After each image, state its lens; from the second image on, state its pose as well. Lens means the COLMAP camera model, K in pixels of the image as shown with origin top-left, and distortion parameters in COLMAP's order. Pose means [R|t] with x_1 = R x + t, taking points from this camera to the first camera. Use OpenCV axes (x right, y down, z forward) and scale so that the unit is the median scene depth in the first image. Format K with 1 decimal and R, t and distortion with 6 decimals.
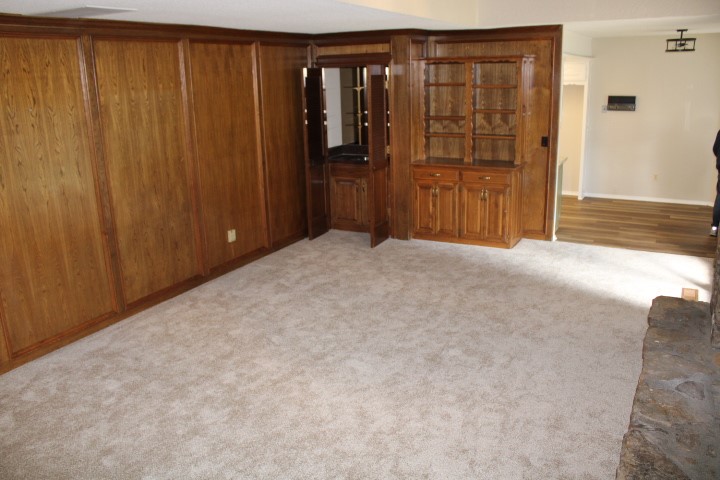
lens RADIAL K [[601.8, 0, 360.2], [0, 601.8, 237.0], [0, 0, 1]] dist [-0.166951, 0.150059]
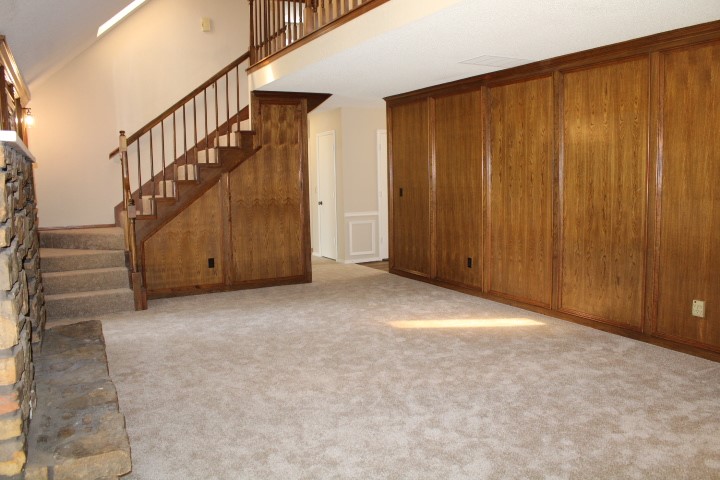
lens RADIAL K [[601.8, 0, 360.2], [0, 601.8, 237.0], [0, 0, 1]] dist [-0.166951, 0.150059]
pose [[-0.564519, 0.118300, -0.816899, 0.712541], [-0.191833, 0.943774, 0.269241, -0.238966], [0.802819, 0.308700, -0.510084, 1.233977]]
